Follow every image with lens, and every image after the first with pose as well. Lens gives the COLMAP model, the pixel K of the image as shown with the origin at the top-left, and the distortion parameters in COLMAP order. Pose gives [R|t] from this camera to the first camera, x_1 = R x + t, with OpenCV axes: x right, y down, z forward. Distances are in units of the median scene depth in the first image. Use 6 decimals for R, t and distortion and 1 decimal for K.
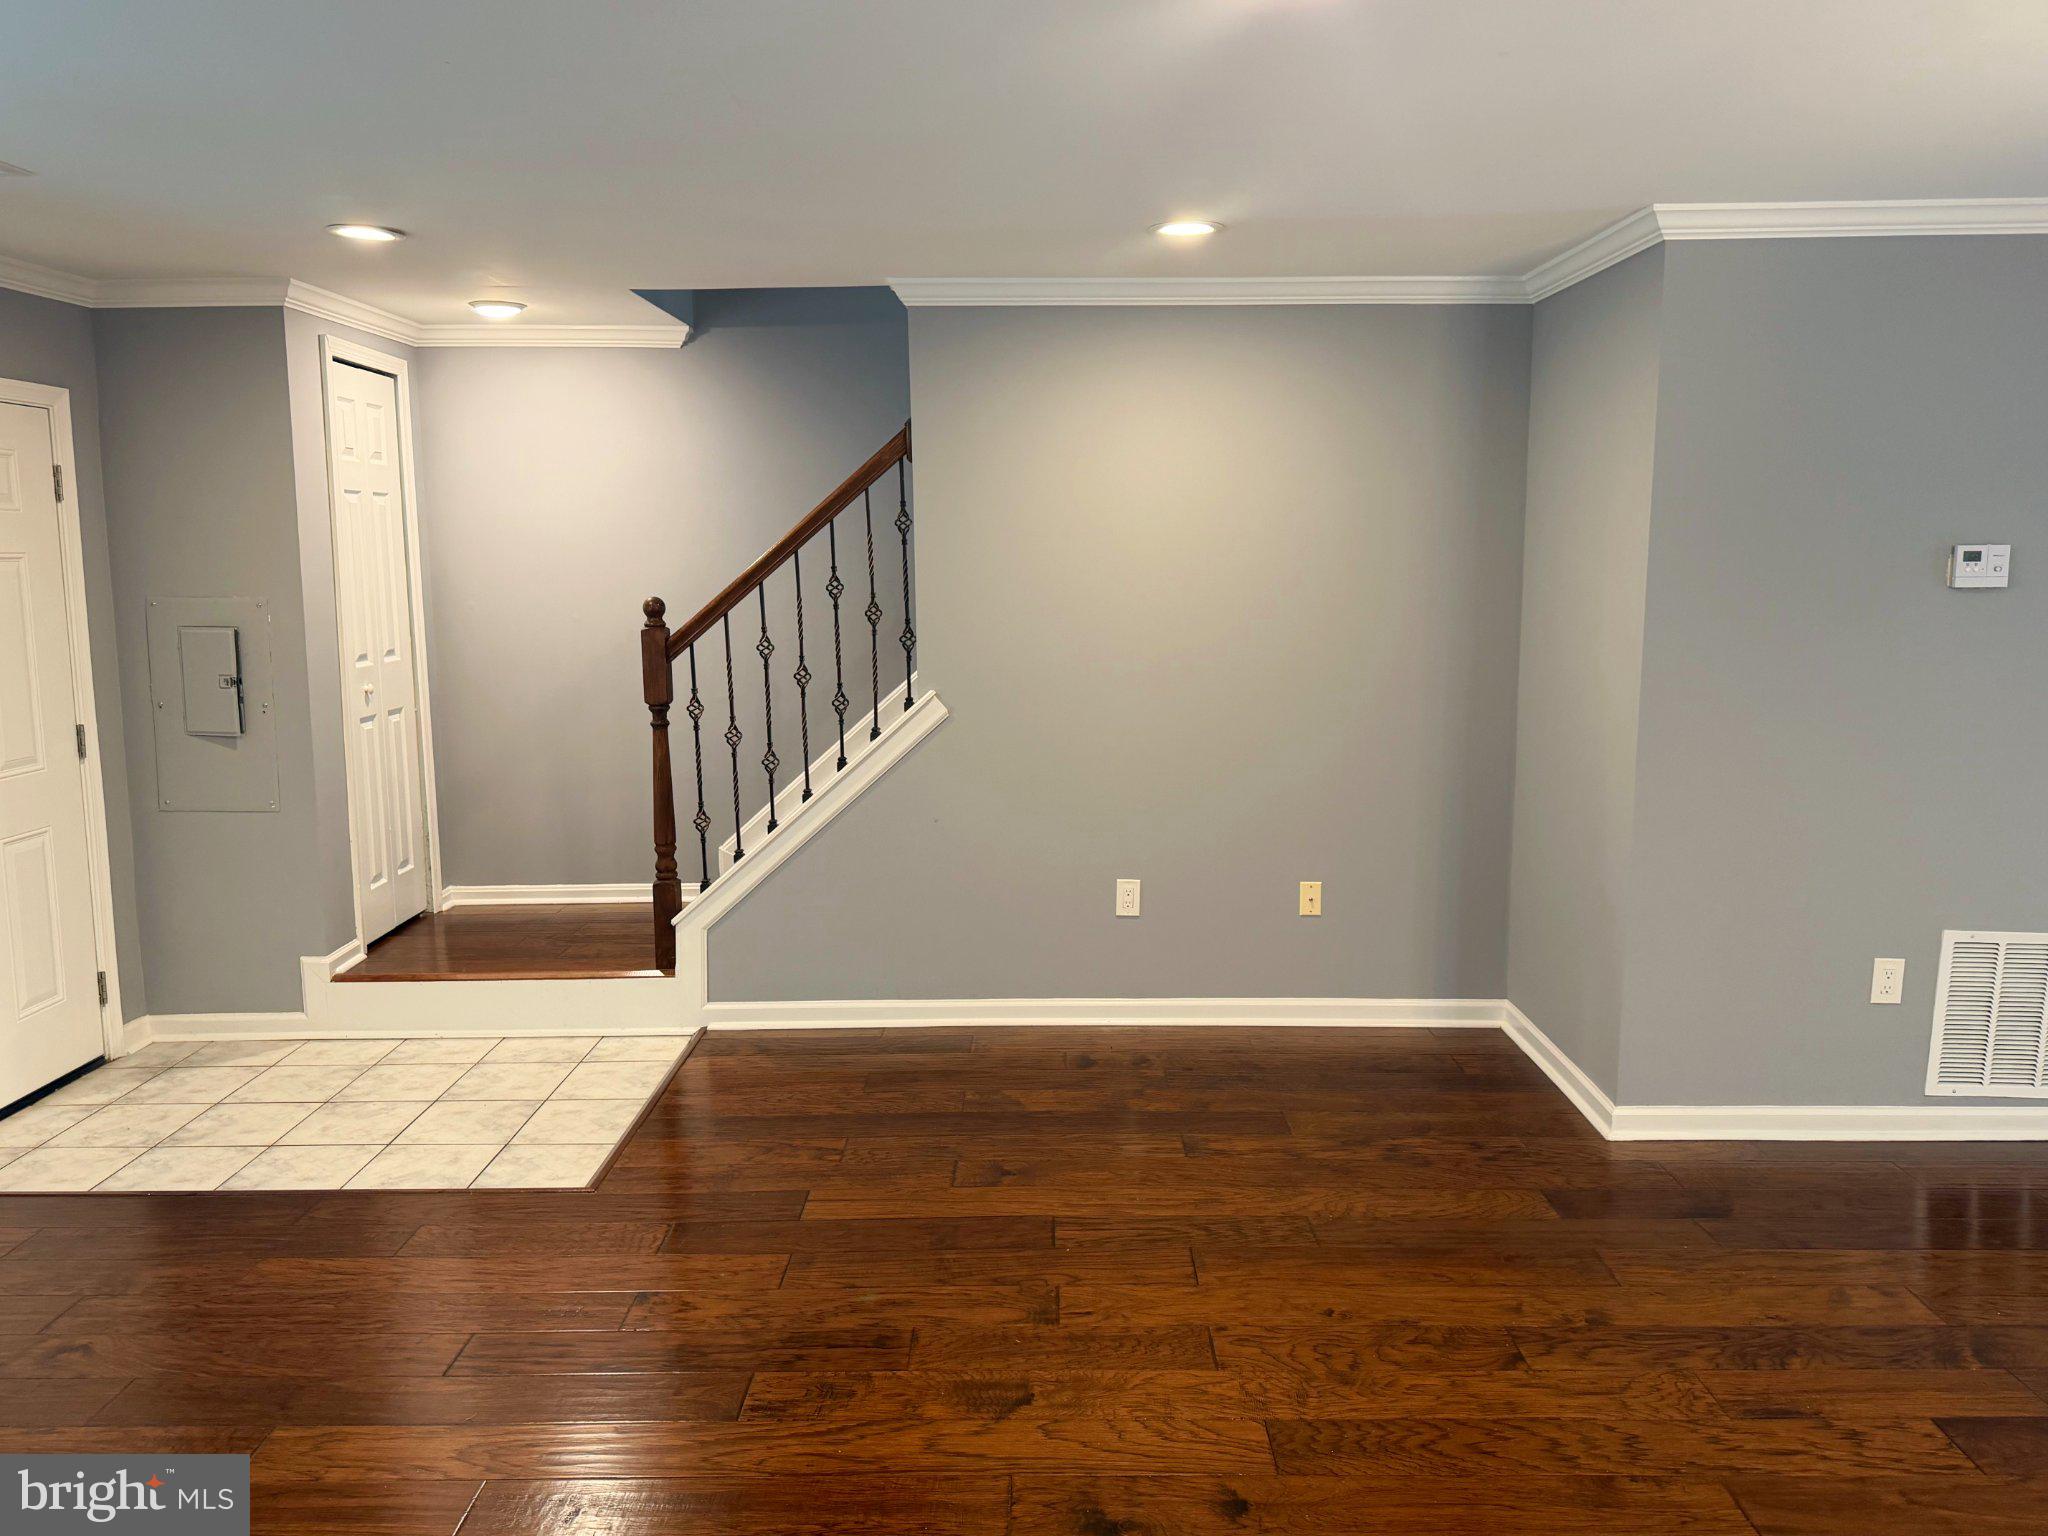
lens RADIAL K [[1474.6, 0, 1024.0], [0, 1474.6, 768.0], [0, 0, 1]] dist [0.098559, -0.152804]
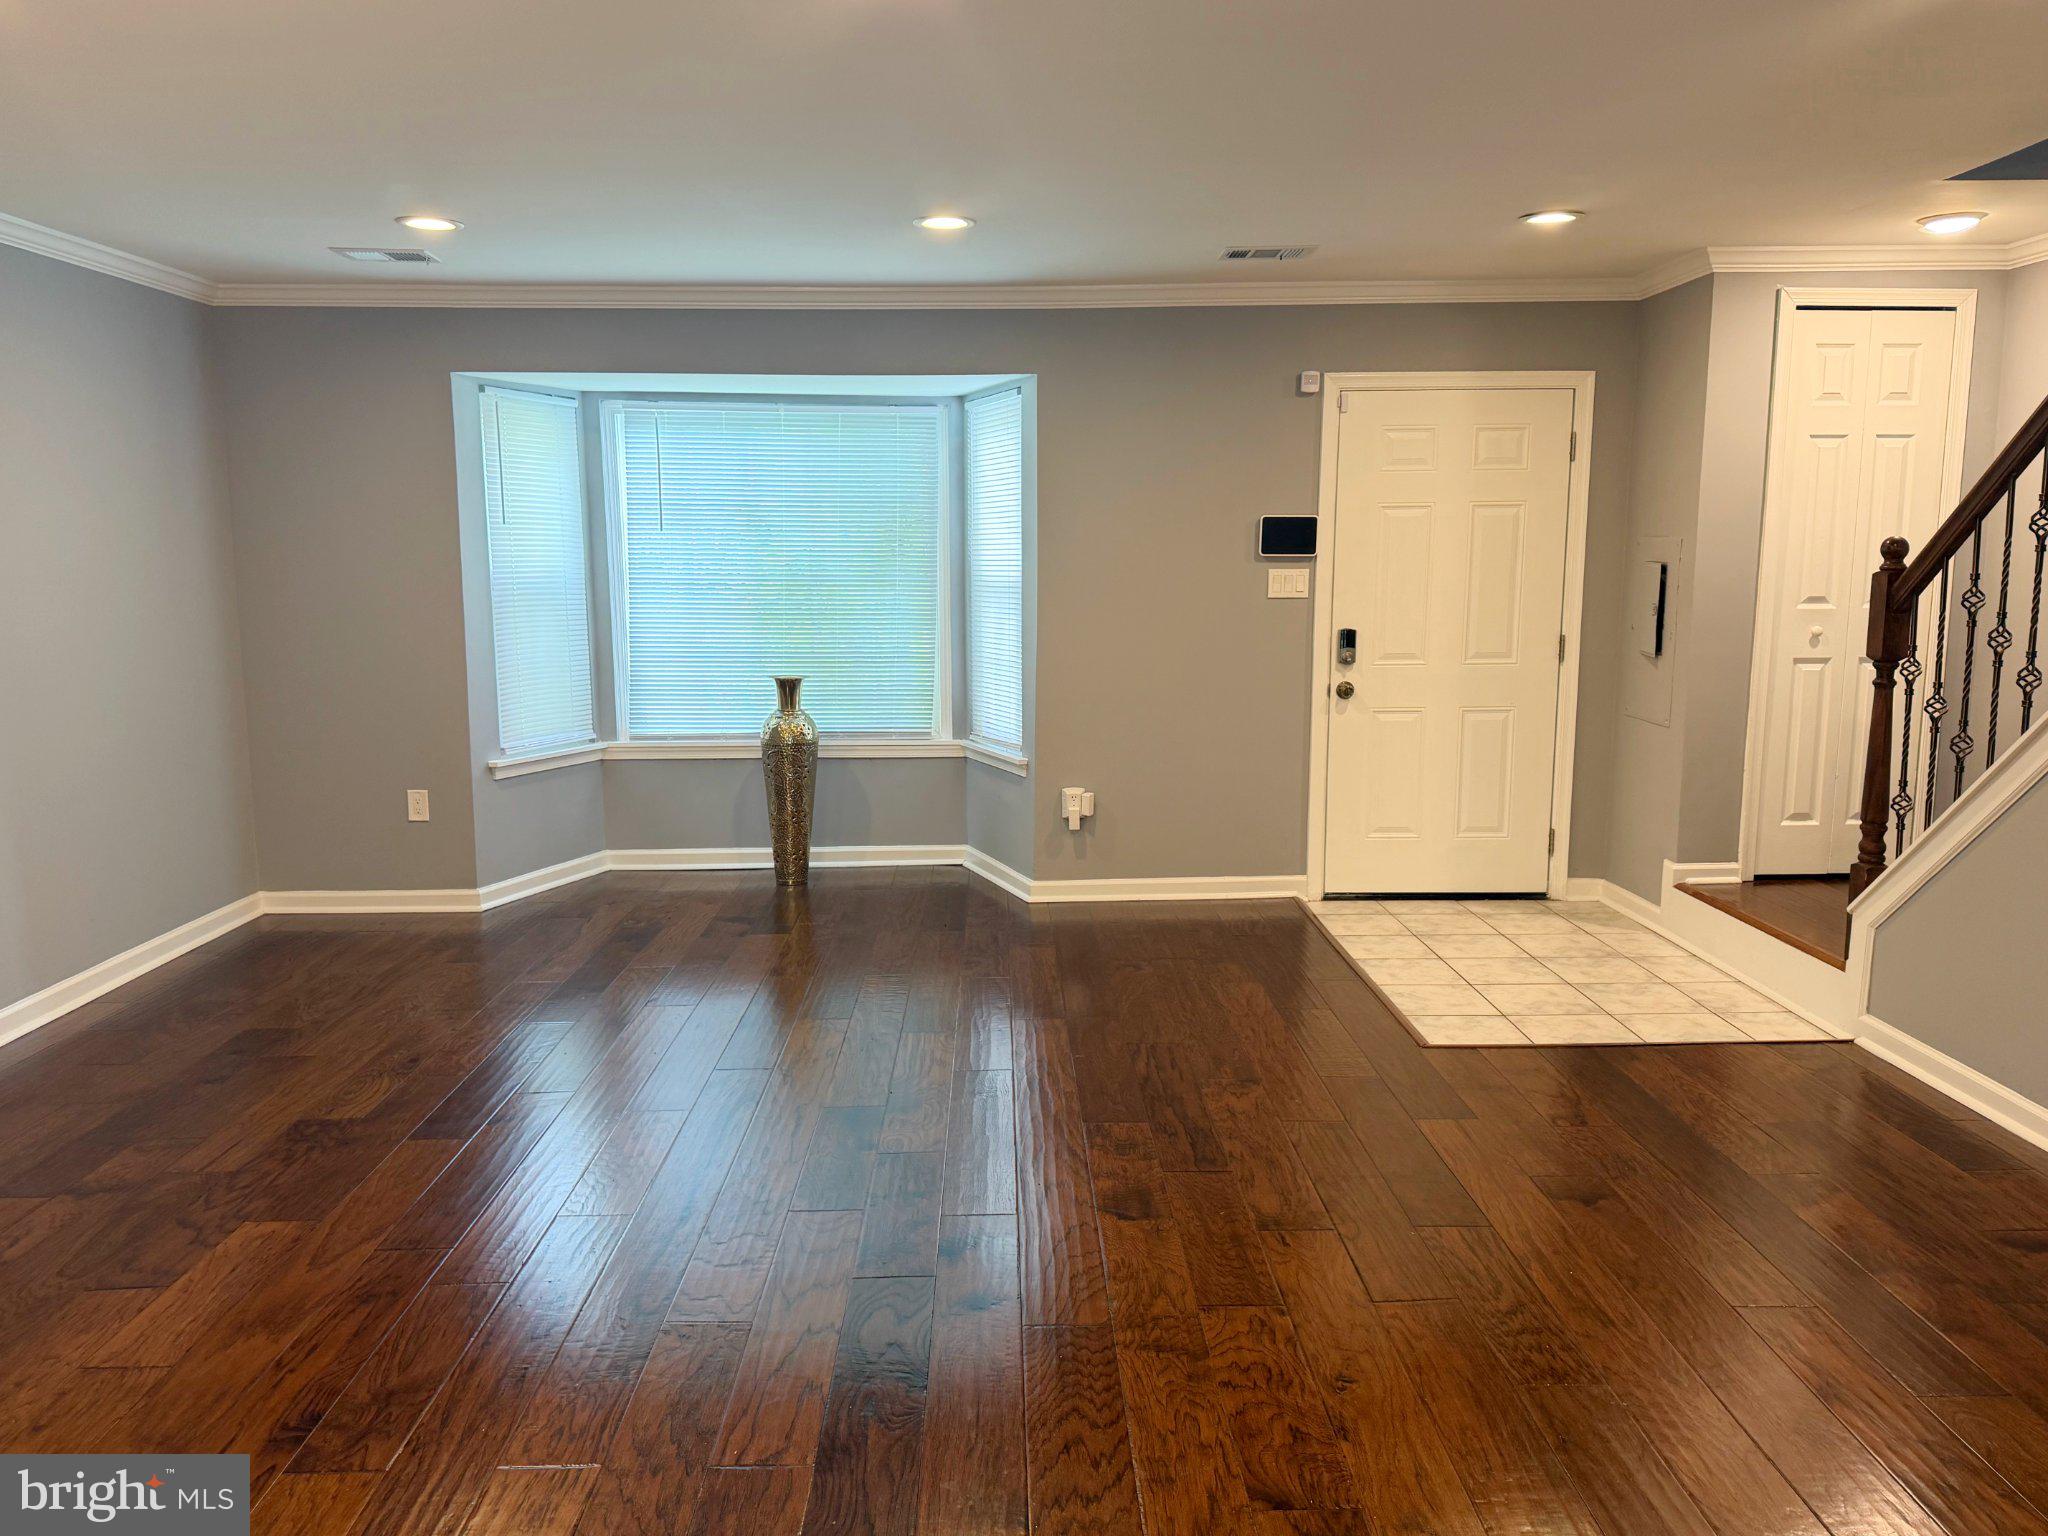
lens RADIAL K [[1474.6, 0, 1024.0], [0, 1474.6, 768.0], [0, 0, 1]] dist [0.098559, -0.152804]
pose [[0.025624, 0.154571, -0.987649, 0.660629], [-0.136930, 0.979204, 0.149697, -0.046768], [0.990249, 0.131403, 0.046256, 0.505441]]
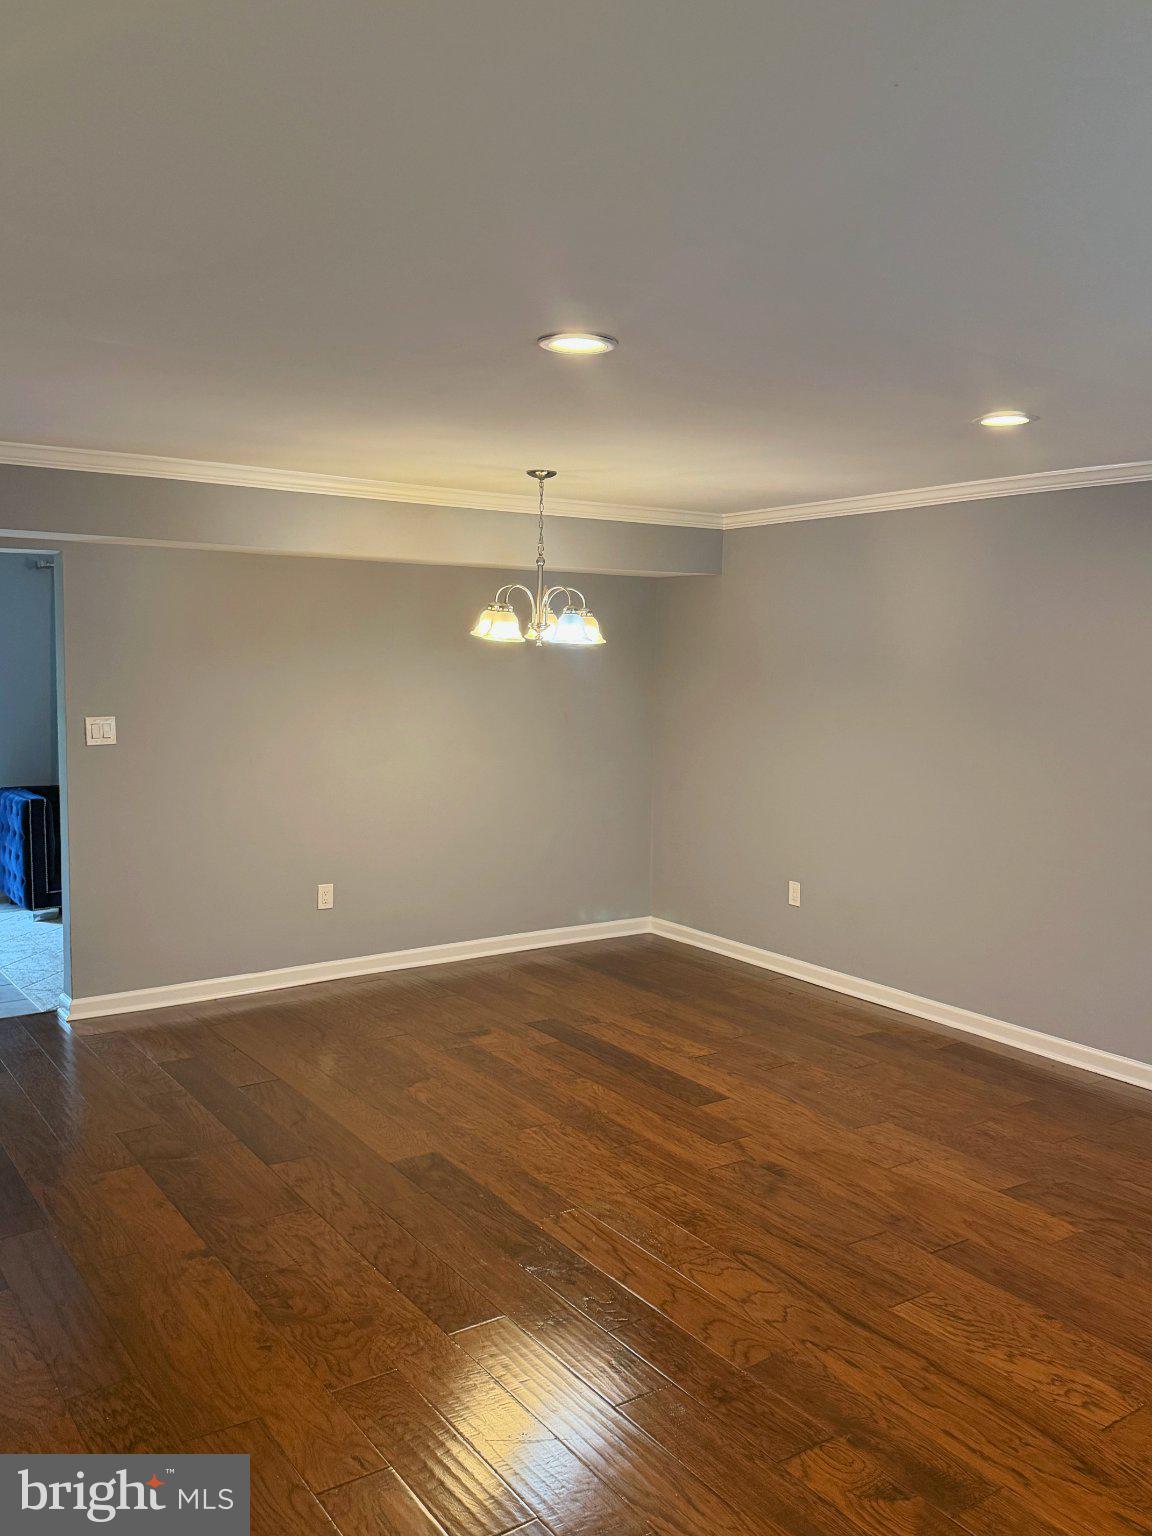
lens RADIAL K [[1277.1, 0, 576.0], [0, 1277.1, 768.0], [0, 0, 1]] dist [0.008944, 0.006789]
pose [[-0.569736, -0.071879, 0.818678, -0.477836], [0.106863, 0.981231, 0.160519, -0.136706], [-0.814850, 0.178940, -0.551362, 0.864849]]
